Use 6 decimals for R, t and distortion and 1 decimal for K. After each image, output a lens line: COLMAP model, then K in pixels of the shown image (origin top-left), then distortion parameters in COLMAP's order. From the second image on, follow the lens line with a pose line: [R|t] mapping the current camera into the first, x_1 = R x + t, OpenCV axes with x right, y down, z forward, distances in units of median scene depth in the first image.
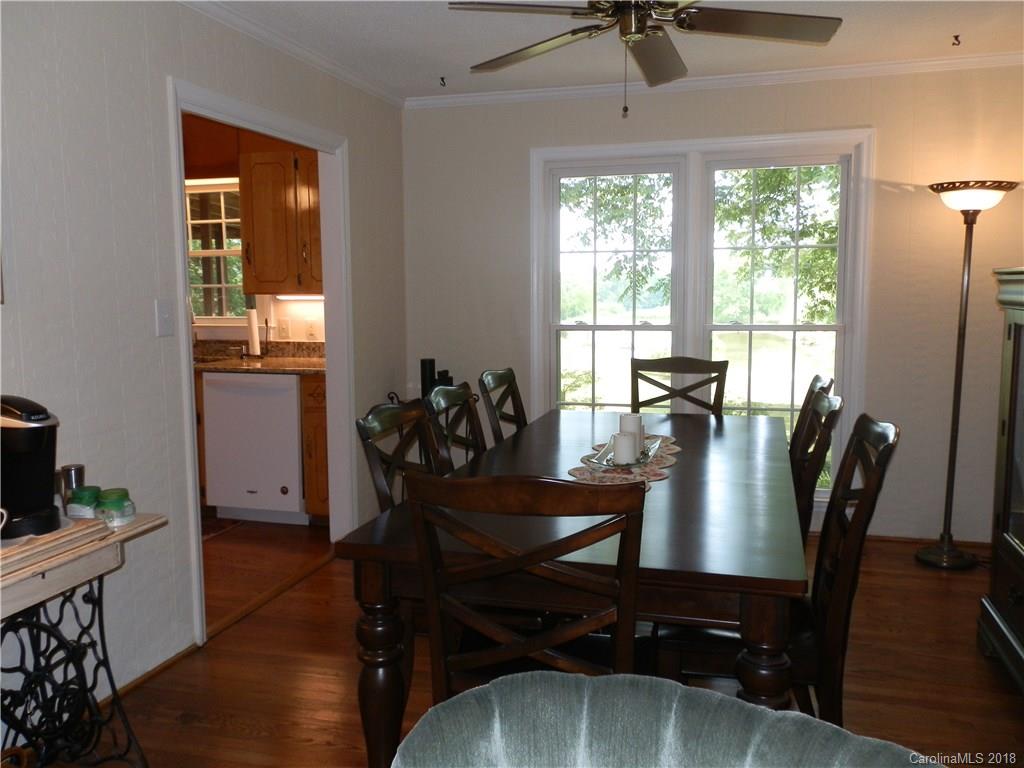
lens RADIAL K [[873.1, 0, 513.2], [0, 873.1, 384.1], [0, 0, 1]] dist [0.018956, -0.022528]
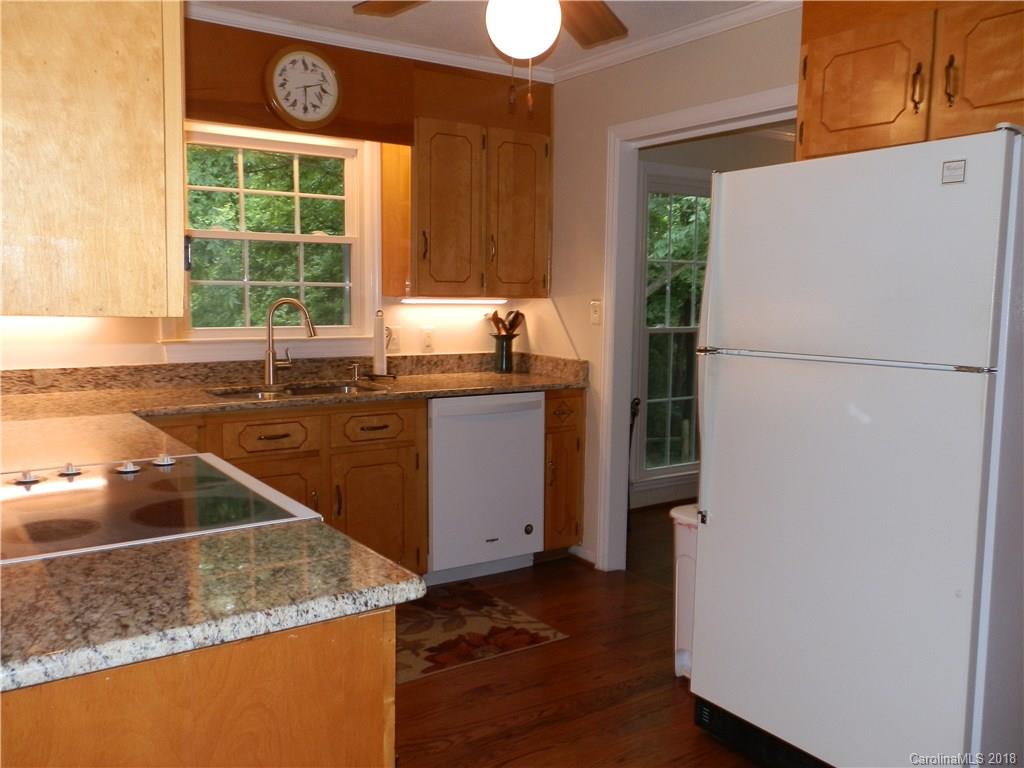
lens RADIAL K [[873.1, 0, 516.1], [0, 873.1, 385.6], [0, 0, 1]] dist [0.018956, -0.022528]
pose [[0.622890, -0.067171, 0.779421, -0.880925], [0.067255, 0.997216, 0.032193, -0.043560], [-0.779413, 0.032367, 0.625673, 0.454391]]
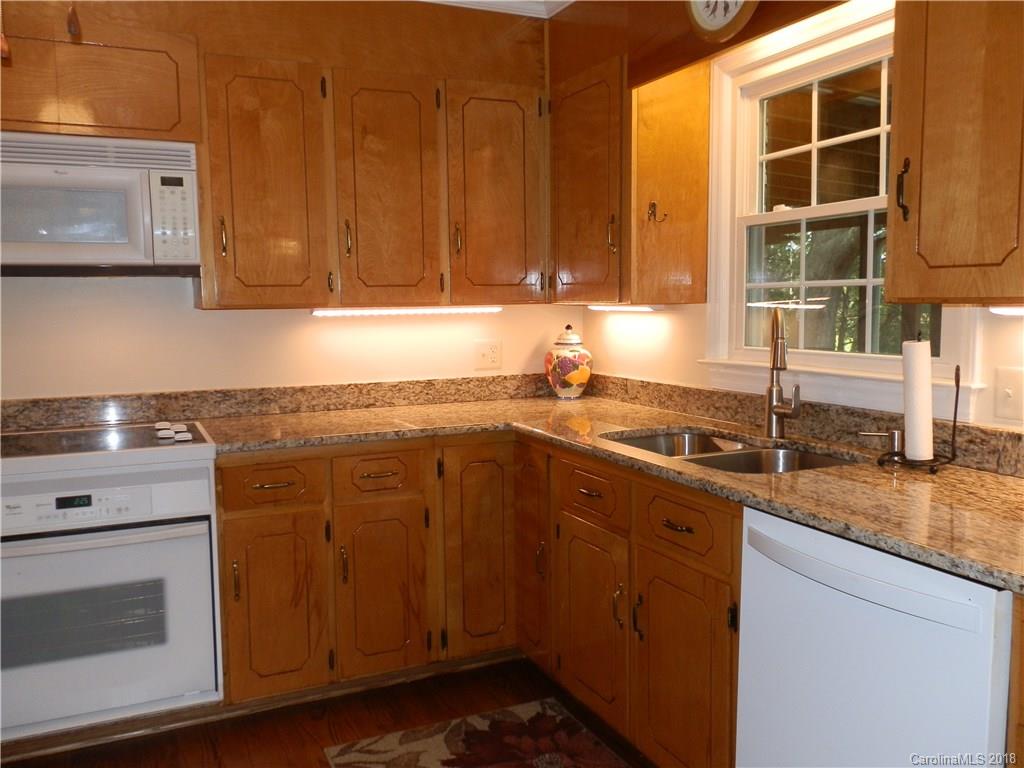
lens RADIAL K [[873.1, 0, 508.0], [0, 873.1, 385.5], [0, 0, 1]] dist [0.018956, -0.022528]
pose [[0.658002, 0.073522, -0.749418, -0.135548], [-0.073288, 0.996750, 0.033439, -0.069894], [0.749441, 0.032920, 0.661252, 0.648969]]
